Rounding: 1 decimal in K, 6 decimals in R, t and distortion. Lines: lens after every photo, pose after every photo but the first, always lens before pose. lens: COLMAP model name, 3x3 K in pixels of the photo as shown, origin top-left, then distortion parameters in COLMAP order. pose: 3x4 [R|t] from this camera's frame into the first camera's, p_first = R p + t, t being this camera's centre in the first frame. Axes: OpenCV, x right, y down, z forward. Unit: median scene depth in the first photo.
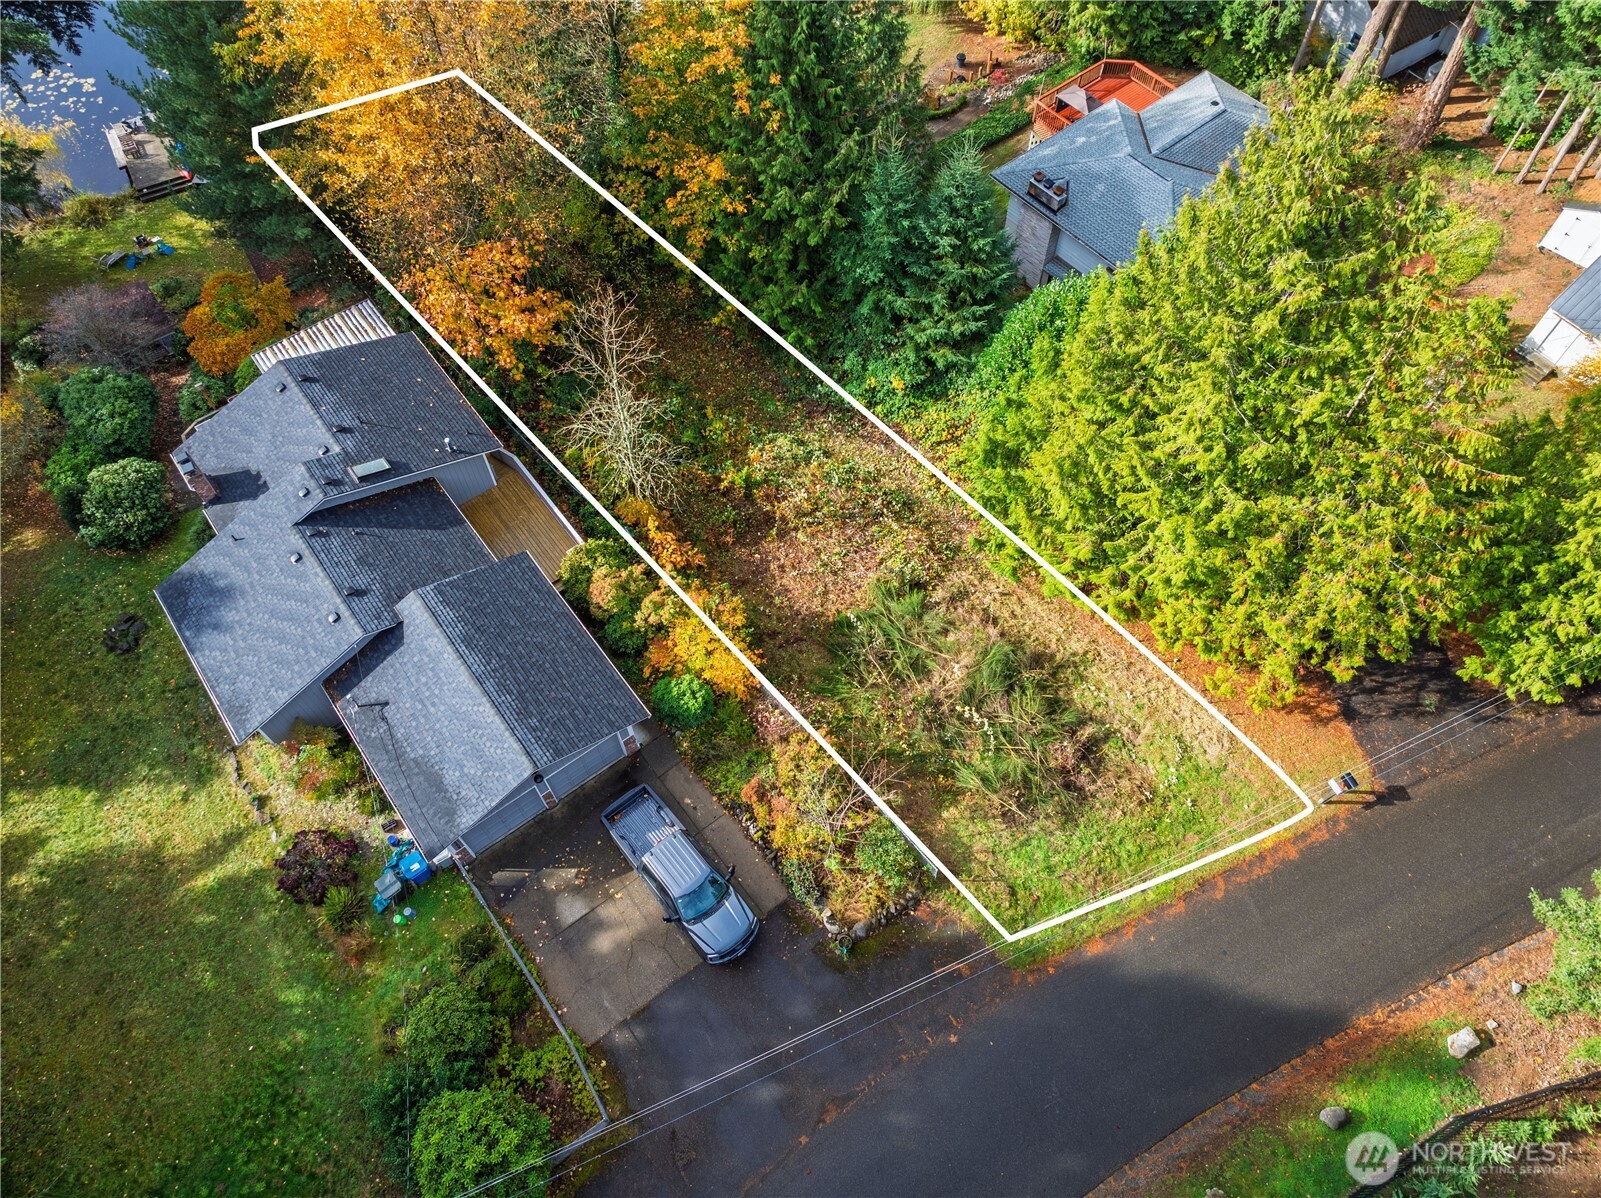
lens RADIAL K [[1124.7, 0, 800.3], [0, 1124.7, 597.3], [0, 0, 1]] dist [-0.027862, 0.014989]
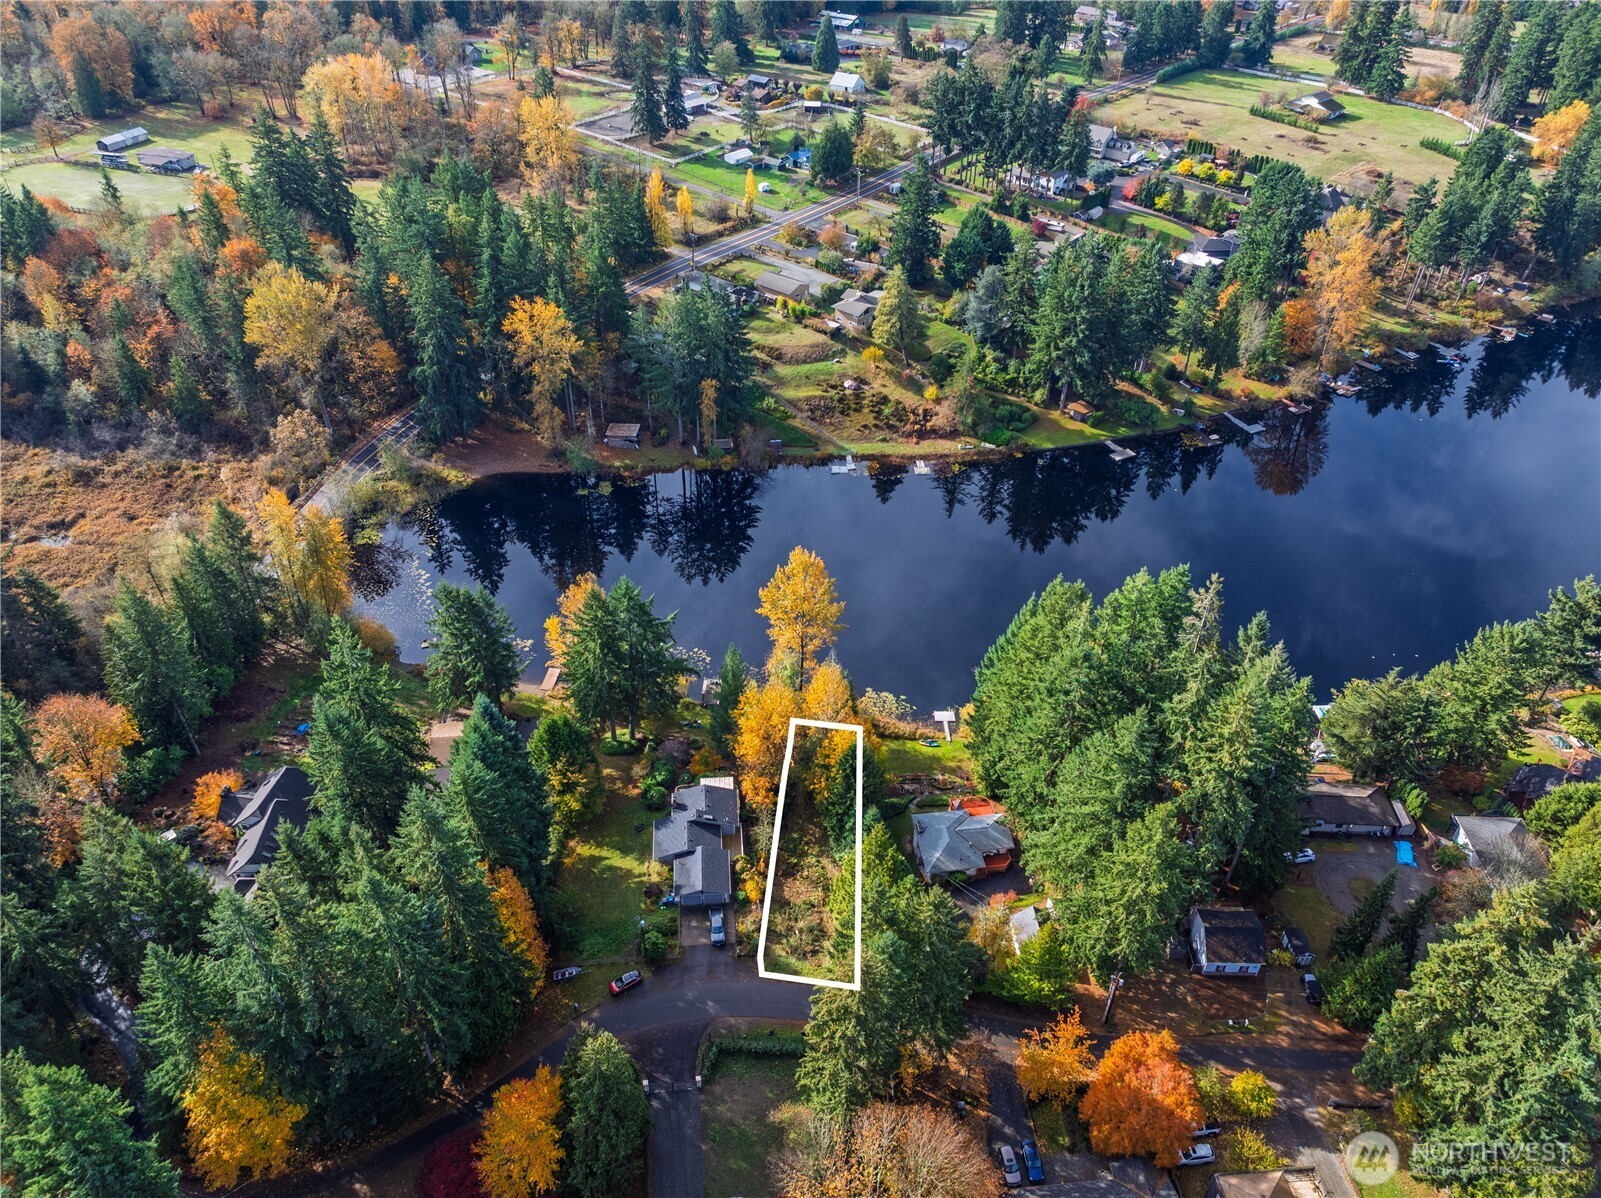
lens RADIAL K [[1124.7, 0, 799.6], [0, 1124.7, 601.3], [0, 0, 1]] dist [-0.027862, 0.014989]
pose [[0.841499, 0.343727, -0.416810, 1.423614], [-0.474449, 0.839189, -0.265819, 0.170914], [0.258413, 0.421442, 0.869258, -3.006219]]
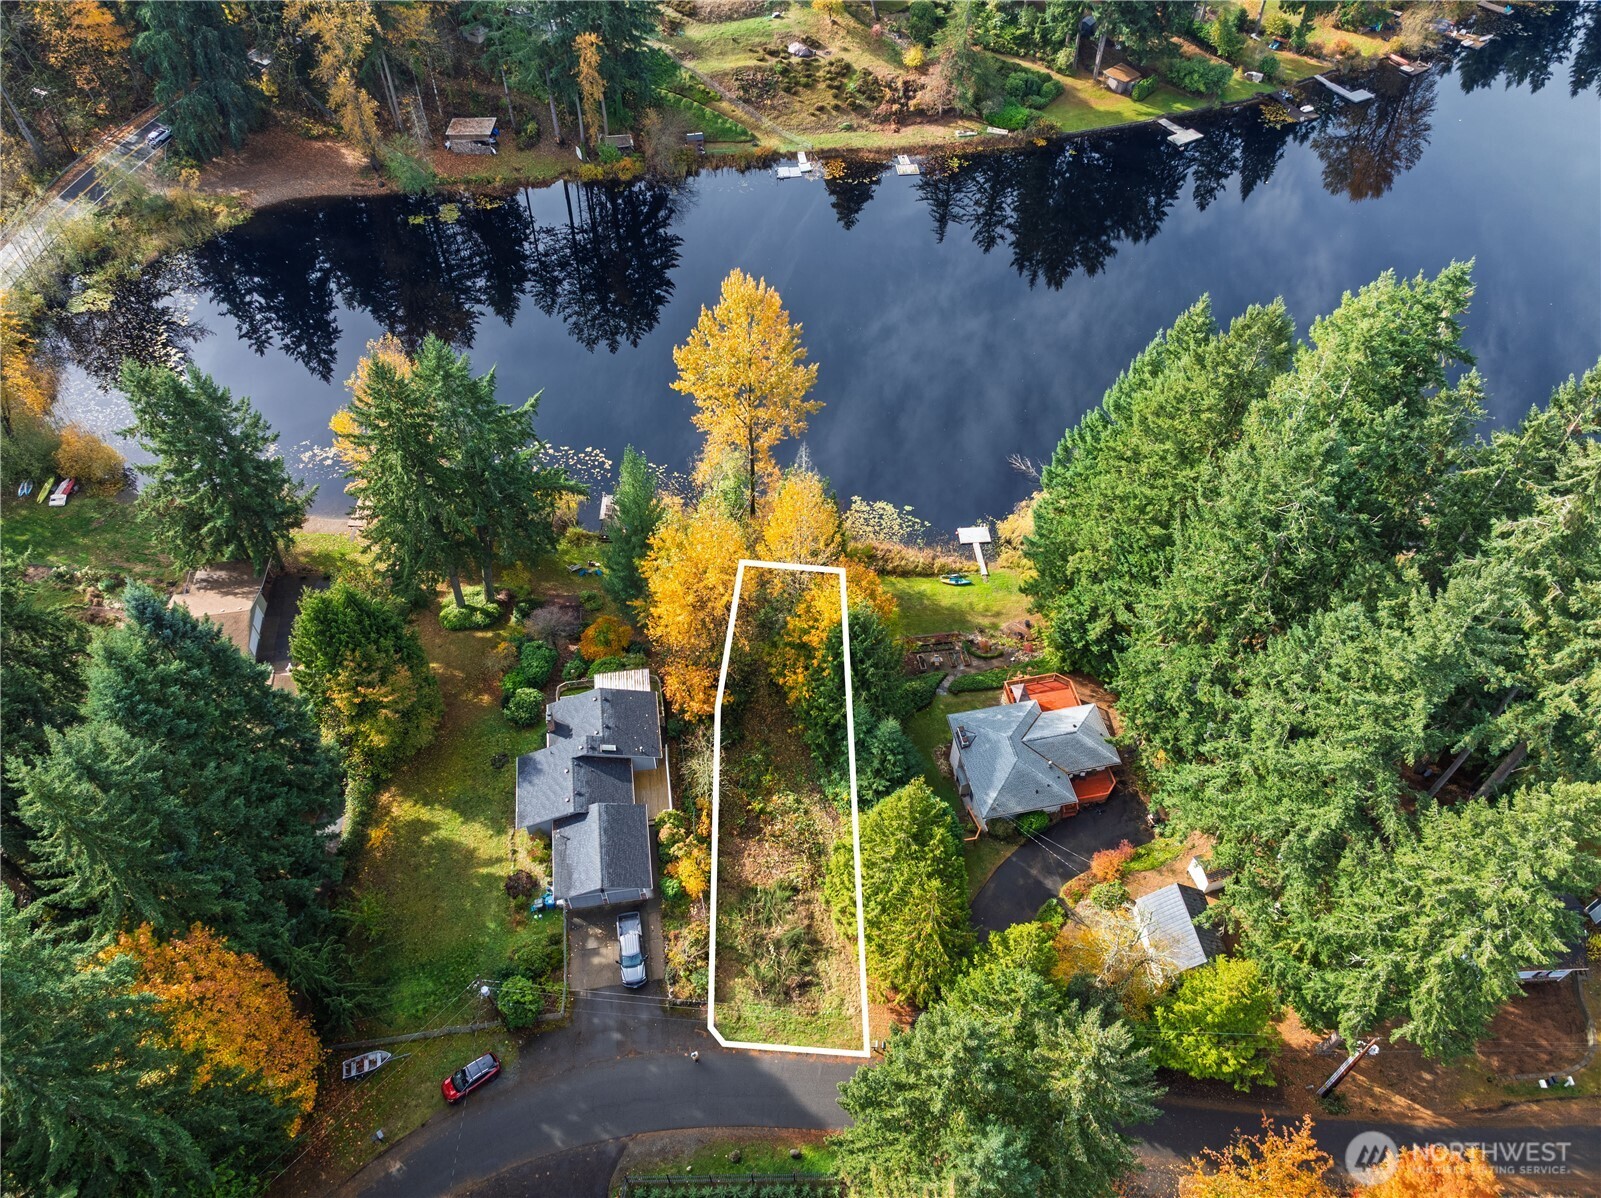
lens RADIAL K [[1124.7, 0, 805.6], [0, 1124.7, 598.8], [0, 0, 1]] dist [-0.027862, 0.014989]
pose [[0.878306, 0.371791, -0.300582, 0.640057], [-0.419521, 0.900864, -0.111565, -0.321952], [0.229305, 0.224089, 0.947208, -1.365237]]
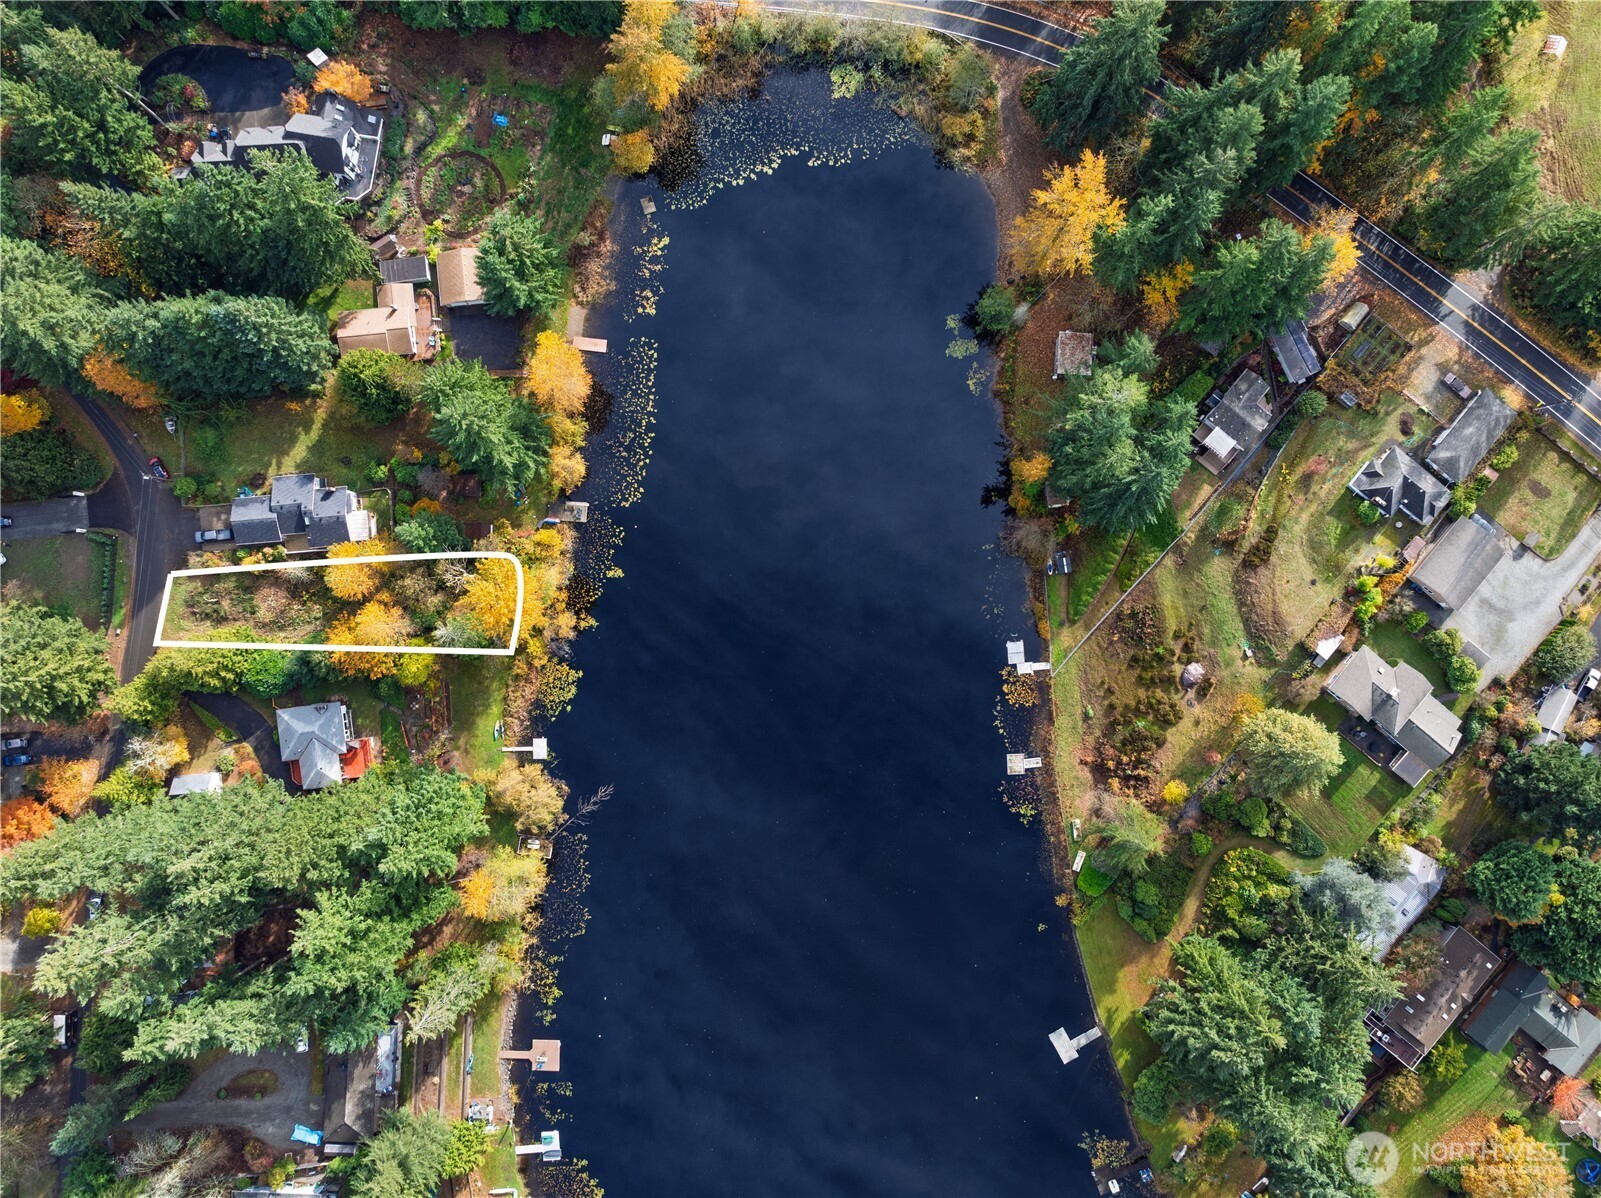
lens RADIAL K [[1124.7, 0, 803.3], [0, 1124.7, 592.8], [0, 0, 1]] dist [-0.027862, 0.014989]
pose [[-0.535319, 0.844505, -0.015646, -1.201015], [-0.732196, -0.454734, 0.507056, -4.310434], [0.421097, 0.282893, 0.861771, -2.198037]]
